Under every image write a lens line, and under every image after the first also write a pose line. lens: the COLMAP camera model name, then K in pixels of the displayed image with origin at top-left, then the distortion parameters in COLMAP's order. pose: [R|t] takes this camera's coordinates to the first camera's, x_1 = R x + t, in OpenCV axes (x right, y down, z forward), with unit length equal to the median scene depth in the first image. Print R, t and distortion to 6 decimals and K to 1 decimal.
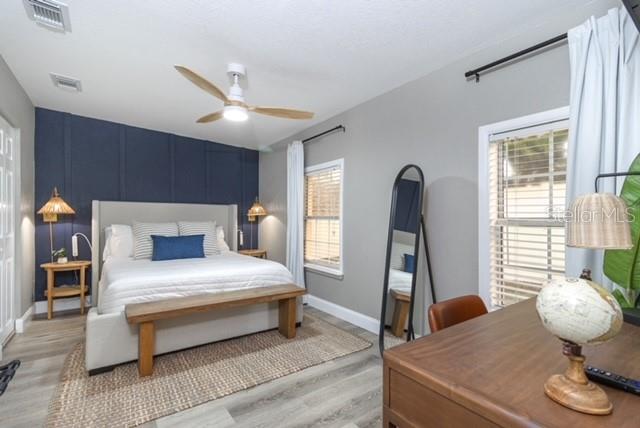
lens RADIAL K [[299.1, 0, 320.0], [0, 299.1, 214.0], [0, 0, 1]] dist [0.001243, 0.000328]
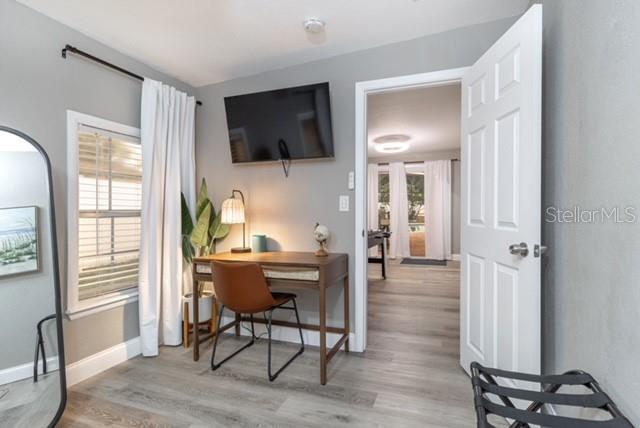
lens RADIAL K [[299.1, 0, 320.0], [0, 299.1, 214.0], [0, 0, 1]] dist [0.001243, 0.000328]
pose [[-0.518799, -0.008139, 0.854858, -0.716328], [-0.007646, 0.999959, 0.004880, 0.016511], [-0.854862, -0.004005, -0.518840, 0.904916]]
